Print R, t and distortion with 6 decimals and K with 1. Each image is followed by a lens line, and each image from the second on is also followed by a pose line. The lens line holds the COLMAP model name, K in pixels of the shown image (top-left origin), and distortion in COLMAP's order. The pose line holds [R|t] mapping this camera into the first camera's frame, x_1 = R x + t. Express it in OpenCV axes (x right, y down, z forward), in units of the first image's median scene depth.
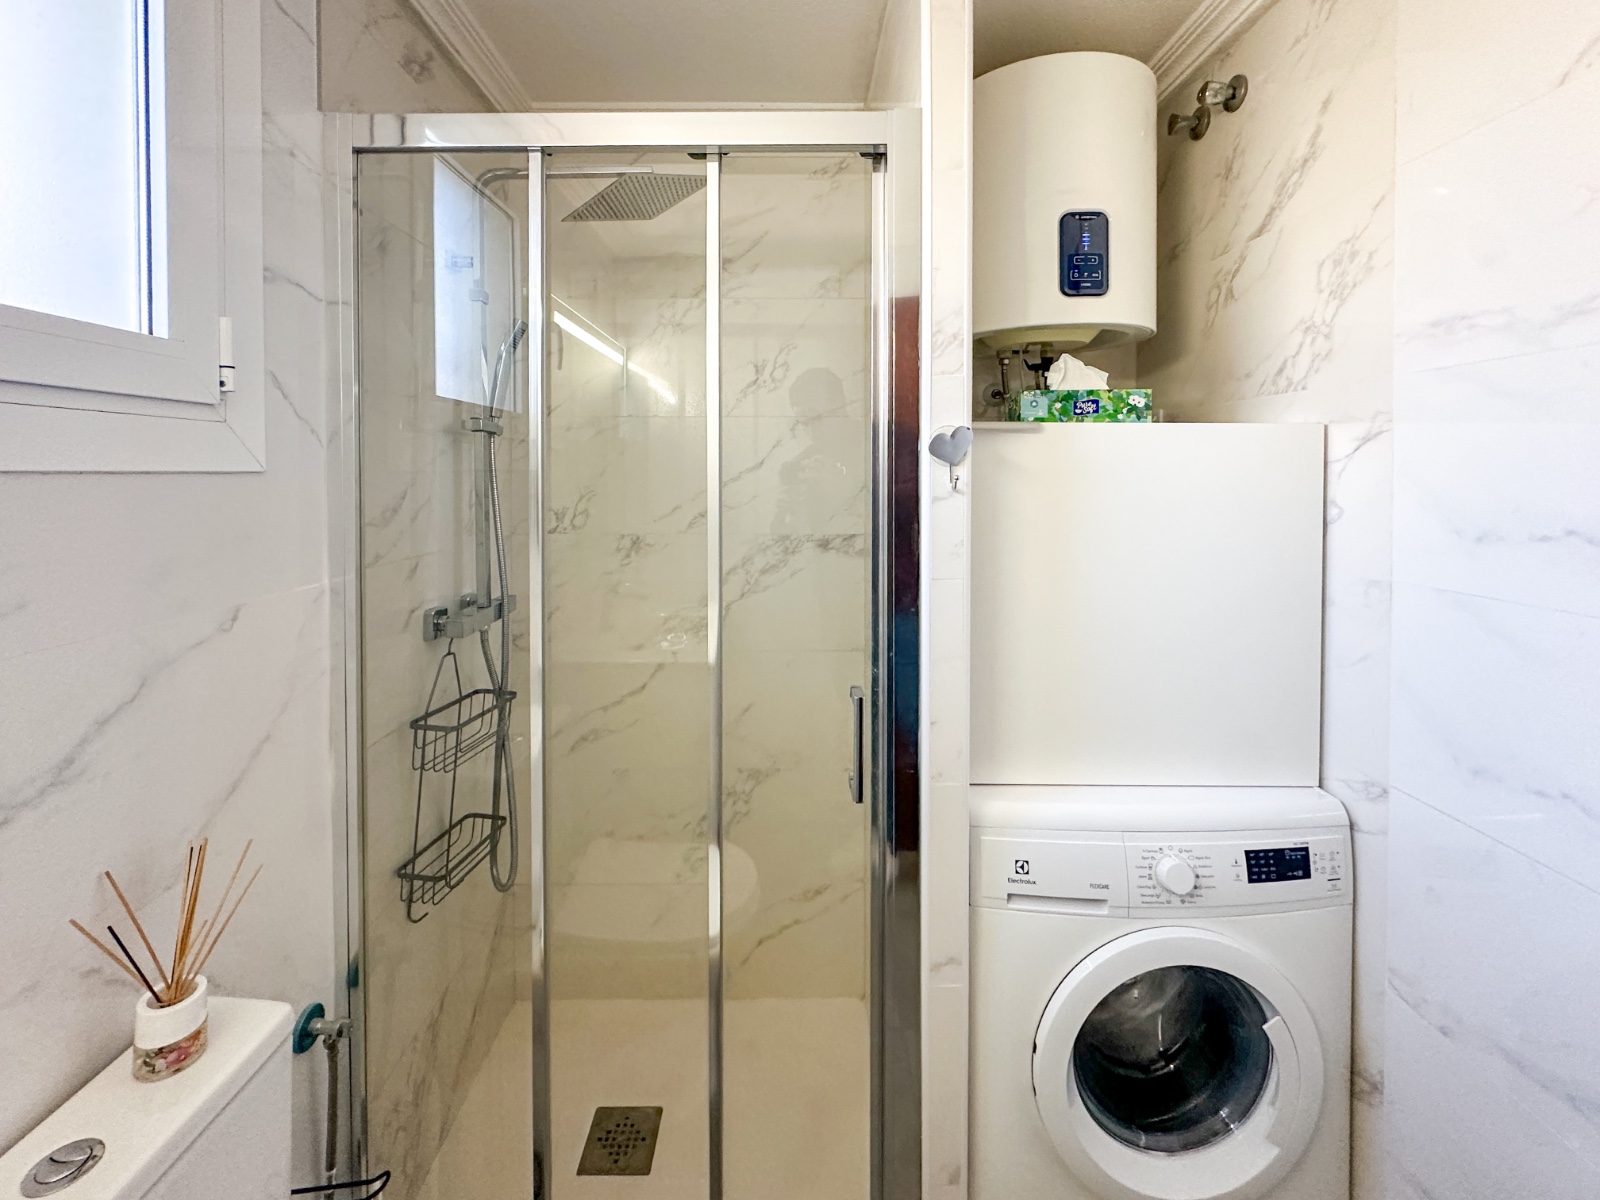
lens RADIAL K [[677.2, 0, 795.3], [0, 677.2, 479.1], [0, 0, 1]] dist [-0.000100, -0.000127]
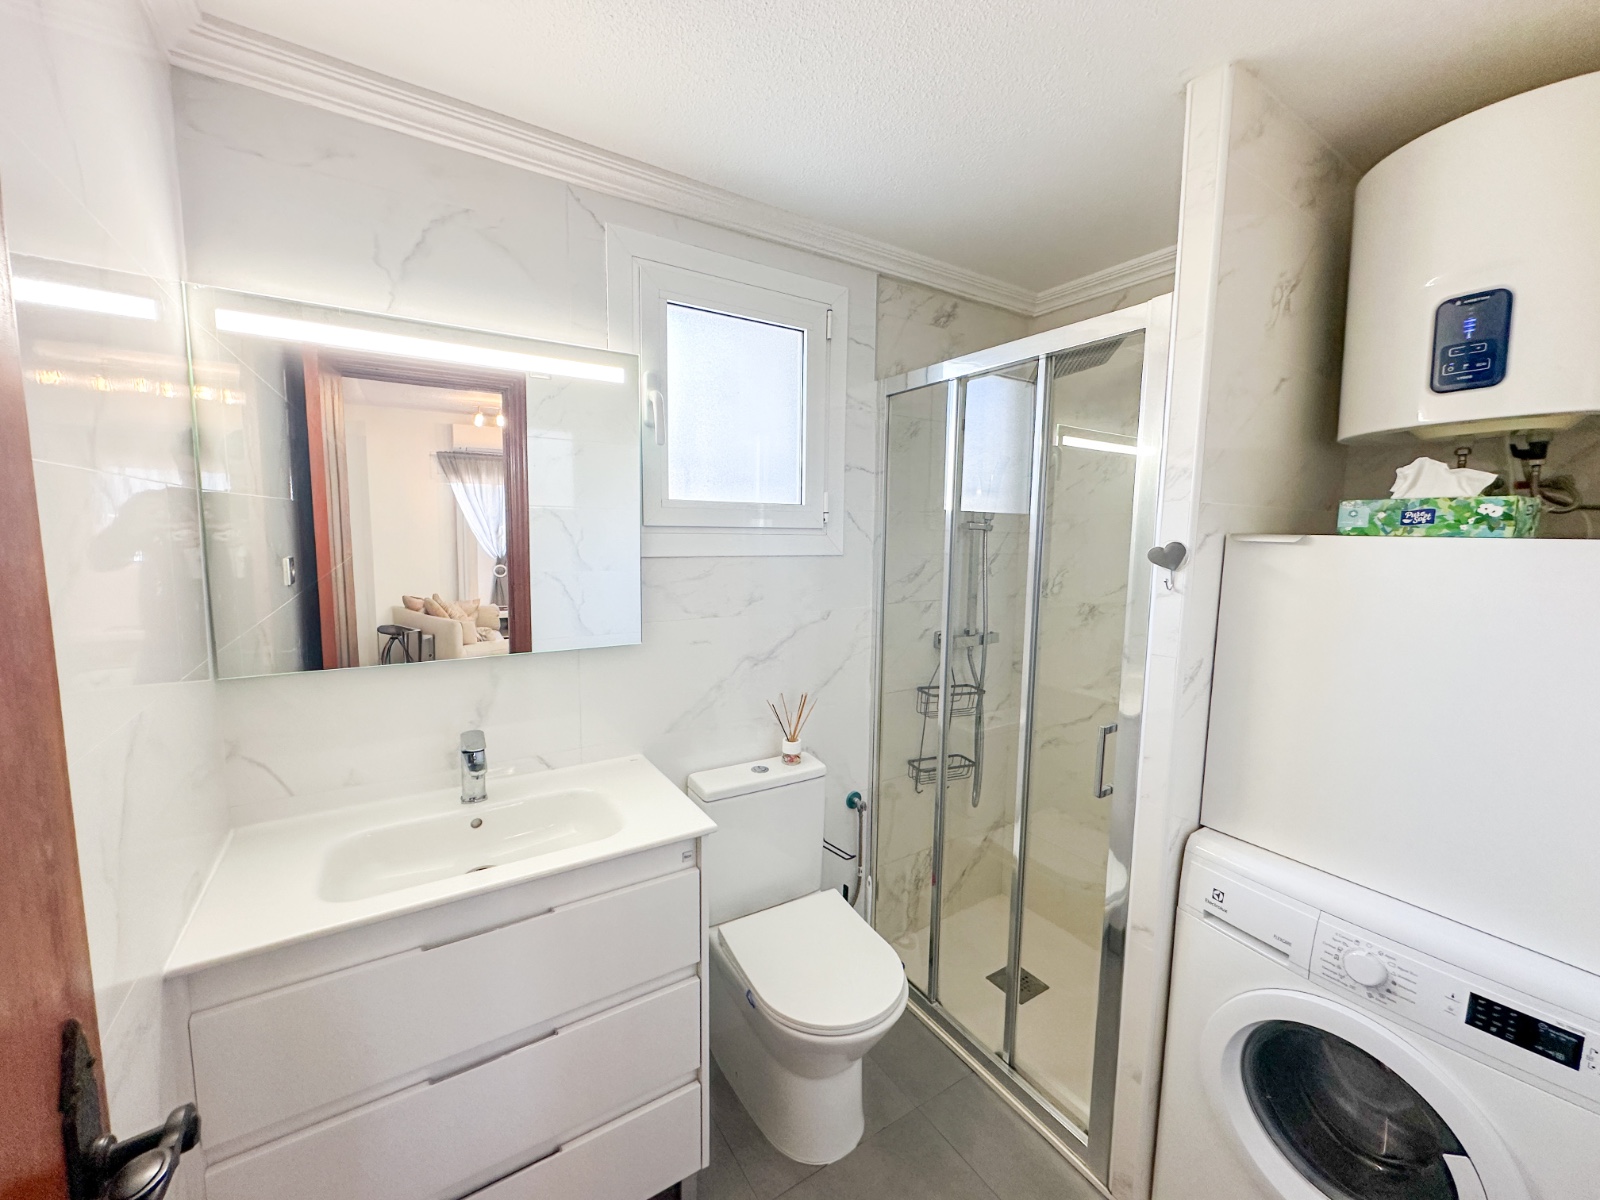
lens RADIAL K [[635.3, 0, 801.3], [0, 635.3, 596.9], [0, 0, 1]] dist [-0.000597, 0.000001]
pose [[0.540202, 0.098986, -0.835694, 0.724312], [-0.025667, 0.994534, 0.101208, -0.062620], [0.841144, -0.033223, 0.539790, -0.222877]]
